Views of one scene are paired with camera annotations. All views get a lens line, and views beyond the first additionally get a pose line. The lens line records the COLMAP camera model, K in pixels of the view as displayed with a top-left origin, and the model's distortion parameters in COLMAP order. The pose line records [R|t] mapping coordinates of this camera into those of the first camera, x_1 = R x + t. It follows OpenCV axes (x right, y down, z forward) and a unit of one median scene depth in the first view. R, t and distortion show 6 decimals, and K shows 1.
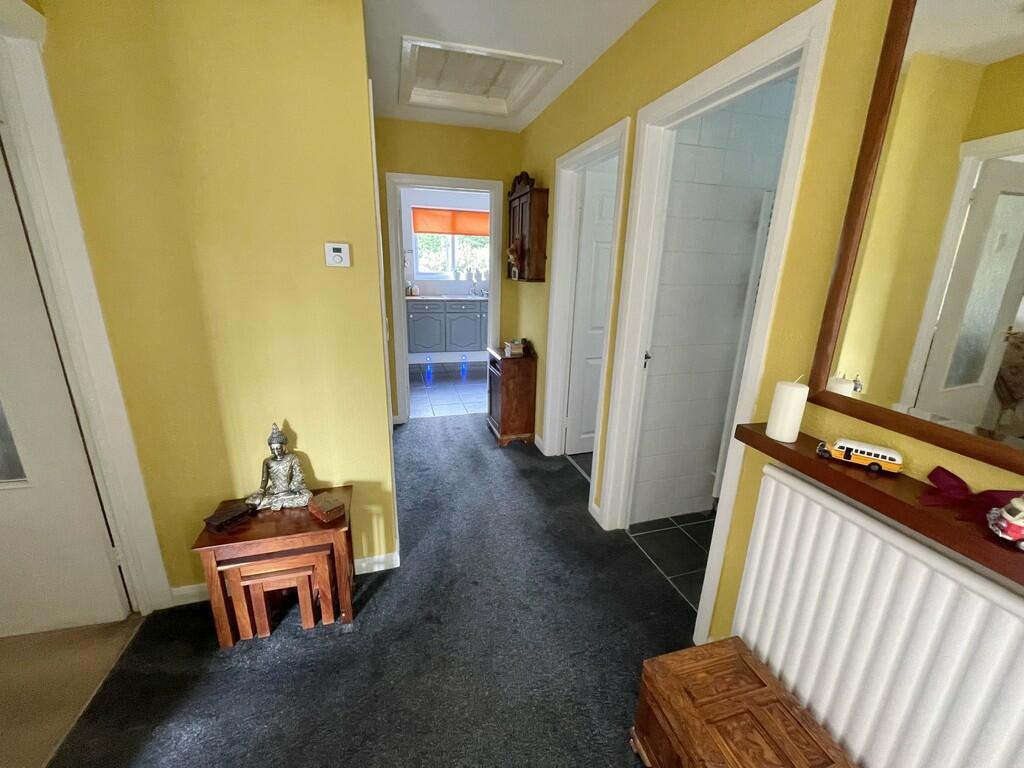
lens RADIAL K [[416.9, 0, 512.3], [0, 416.9, 382.5], [0, 0, 1]] dist [-0.000126, -0.000021]
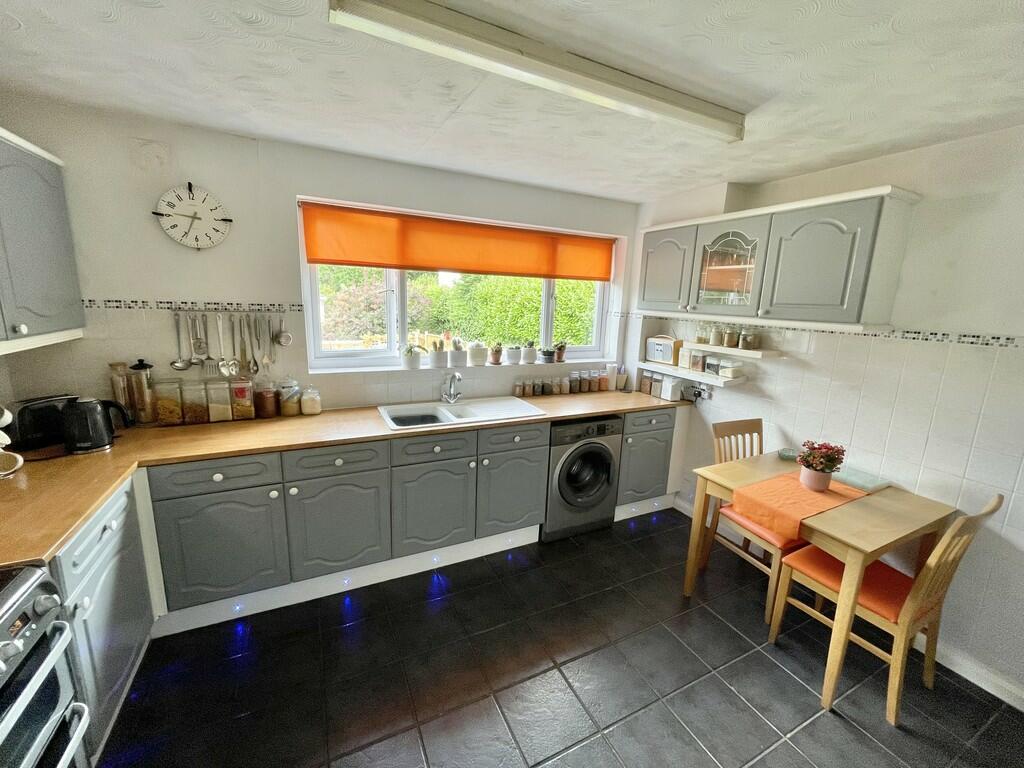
lens RADIAL K [[416.9, 0, 513.1], [0, 416.9, 382.7], [0, 0, 1]] dist [-0.000126, -0.000021]
pose [[0.982749, -0.027762, 0.182849, -0.112190], [0.041413, 0.996597, -0.071263, -0.200348], [-0.180249, 0.077606, 0.980555, 0.559639]]
